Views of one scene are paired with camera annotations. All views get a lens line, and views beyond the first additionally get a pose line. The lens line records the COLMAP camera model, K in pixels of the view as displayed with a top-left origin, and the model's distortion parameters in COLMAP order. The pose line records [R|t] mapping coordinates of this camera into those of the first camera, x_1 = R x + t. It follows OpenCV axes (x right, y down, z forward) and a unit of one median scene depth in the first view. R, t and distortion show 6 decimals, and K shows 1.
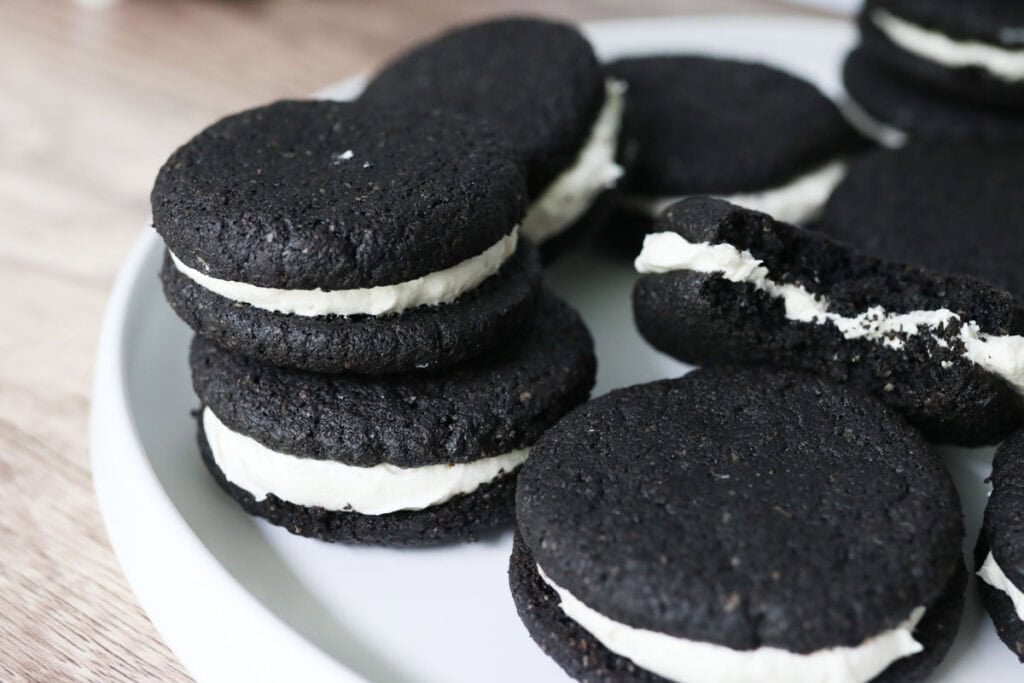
lens RADIAL K [[1727.0, 0, 512.0], [0, 1727.0, 341.5], [0, 0, 1]] dist [-0.077024, -0.100225]
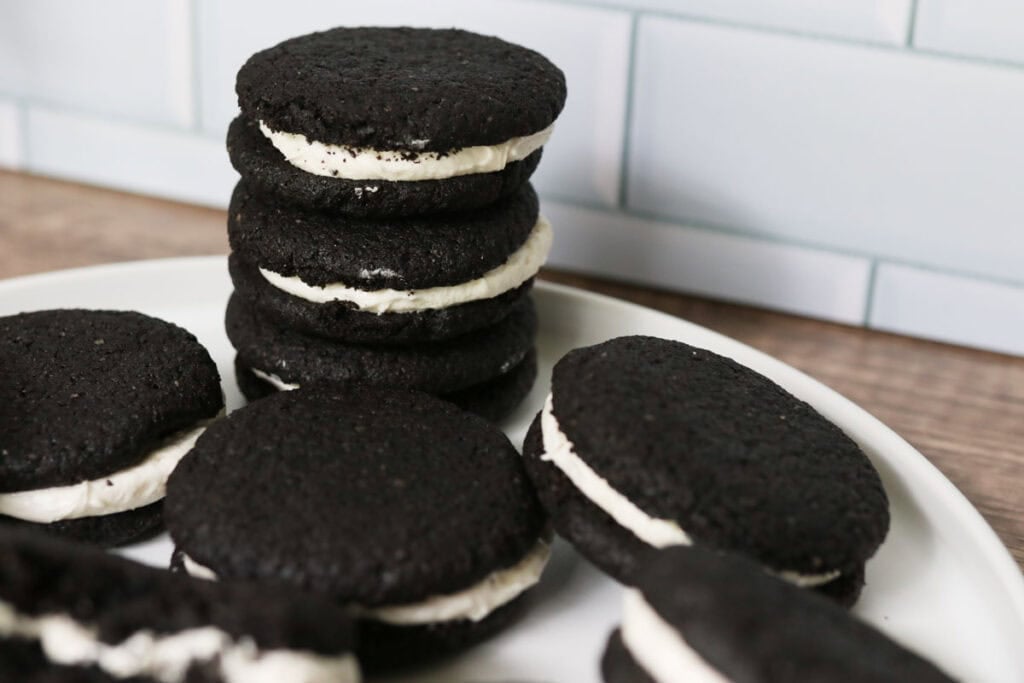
lens RADIAL K [[1696.4, 0, 512.0], [0, 1696.4, 341.5], [0, 0, 1]] dist [-0.056418, 0.019185]
pose [[0.979532, -0.105506, 0.171419, 0.270813], [0.117722, 0.991065, -0.062709, -0.095074], [-0.163272, 0.081606, 0.983200, 0.110385]]
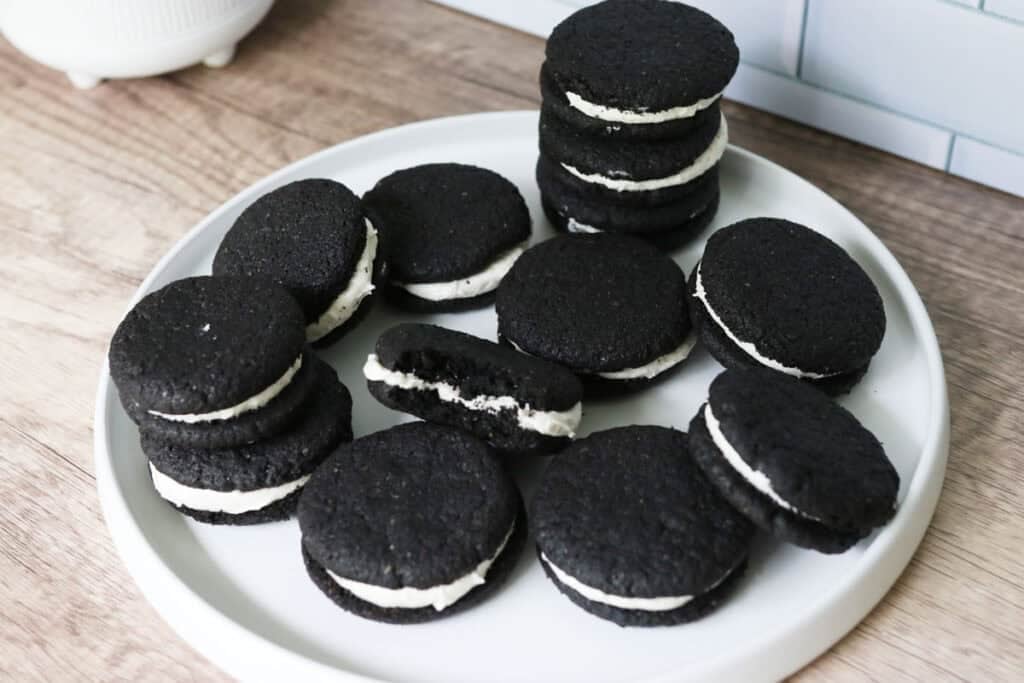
lens RADIAL K [[1696.4, 0, 512.0], [0, 1696.4, 341.5], [0, 0, 1]] dist [-0.056418, 0.019185]
pose [[0.997114, -0.056400, -0.050830, 0.354187], [0.065535, 0.977378, 0.201091, -0.471473], [0.038338, -0.203842, 0.978253, -0.874118]]
